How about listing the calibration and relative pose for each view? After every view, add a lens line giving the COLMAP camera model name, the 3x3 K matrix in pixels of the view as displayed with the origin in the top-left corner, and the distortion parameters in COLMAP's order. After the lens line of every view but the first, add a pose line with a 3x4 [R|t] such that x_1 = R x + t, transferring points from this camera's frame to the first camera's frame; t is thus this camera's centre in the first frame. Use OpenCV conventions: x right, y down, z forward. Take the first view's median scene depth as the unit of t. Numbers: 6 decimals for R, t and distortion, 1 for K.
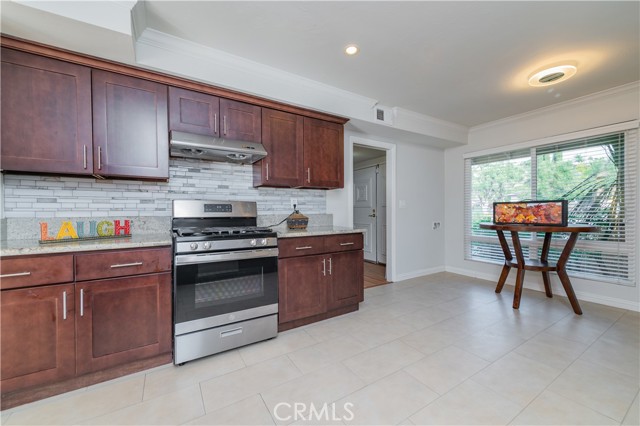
lens RADIAL K [[250.8, 0, 321.5], [0, 250.8, 212.1], [0, 0, 1]] dist [0.009996, -0.001280]
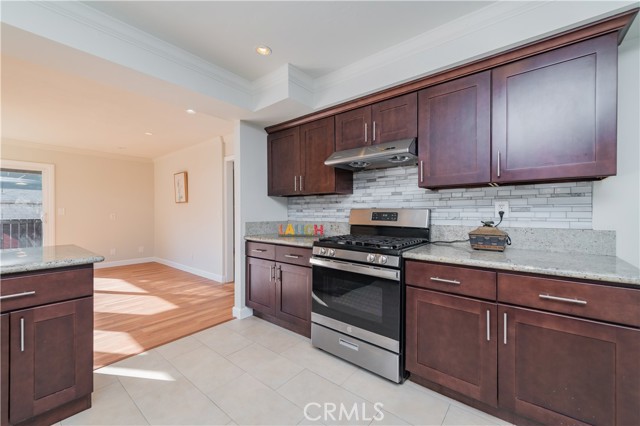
lens RADIAL K [[250.8, 0, 321.0], [0, 250.8, 212.7], [0, 0, 1]] dist [0.009996, -0.001280]
pose [[0.330819, 0.009111, -0.943650, 0.430458], [-0.006337, 0.999952, 0.007433, -0.036674], [0.943673, 0.003520, 0.330861, 0.459381]]
